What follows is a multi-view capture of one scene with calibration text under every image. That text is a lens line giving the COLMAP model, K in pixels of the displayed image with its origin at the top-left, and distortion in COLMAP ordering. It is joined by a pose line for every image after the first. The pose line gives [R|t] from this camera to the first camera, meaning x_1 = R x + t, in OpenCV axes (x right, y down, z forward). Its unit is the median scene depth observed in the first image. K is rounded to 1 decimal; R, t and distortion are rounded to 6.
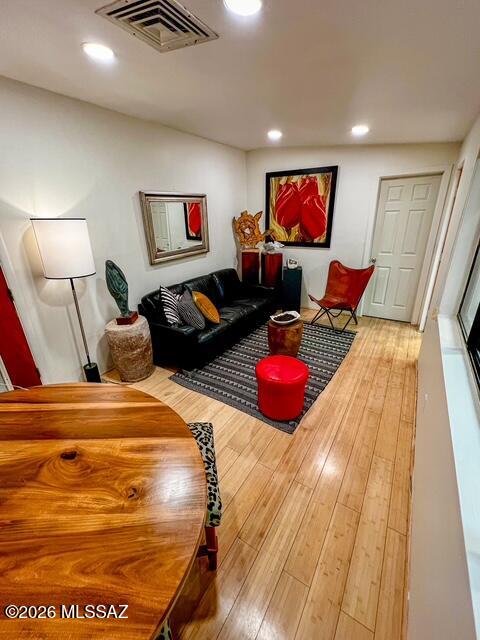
lens RADIAL K [[270.3, 0, 240.9], [0, 270.3, 318.8], [0, 0, 1]] dist [0.004012, 0.000425]
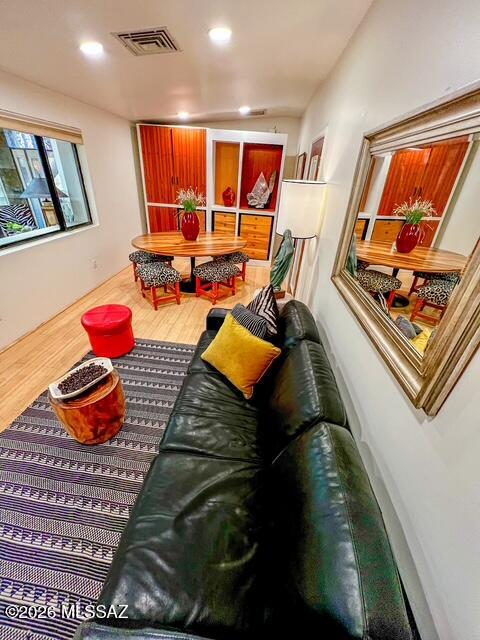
lens RADIAL K [[256.7, 0, 237.9], [0, 256.7, 316.4], [0, 0, 1]] dist [-0.000041, 0.000180]
pose [[-0.891462, 0.204958, -0.404088, 0.055179], [-0.192616, 0.635813, 0.747423, -0.420941], [0.410115, 0.744133, -0.527325, 1.039848]]
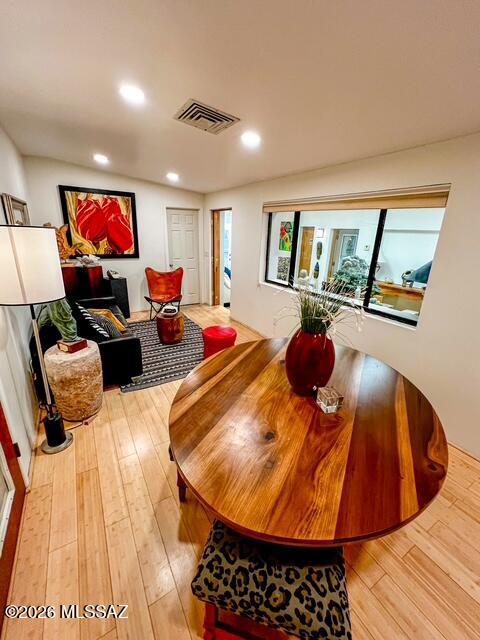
lens RADIAL K [[270.3, 0, 241.4], [0, 270.3, 317.3], [0, 0, 1]] dist [0.004012, 0.000425]
pose [[0.438855, -0.237428, 0.866622, -0.628114], [0.288871, 0.950540, 0.114136, -0.017987], [-0.850858, 0.200253, 0.485736, 0.083744]]
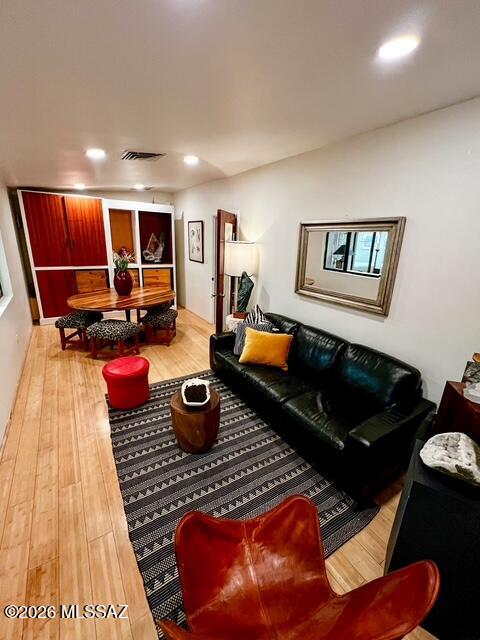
lens RADIAL K [[270.3, 0, 237.2], [0, 270.3, 316.7], [0, 0, 1]] dist [0.004012, 0.000425]
pose [[-0.429280, 0.275999, -0.859967, 0.529168], [-0.350826, 0.826438, 0.440364, -0.406447], [0.832250, 0.490738, -0.257946, 0.930522]]
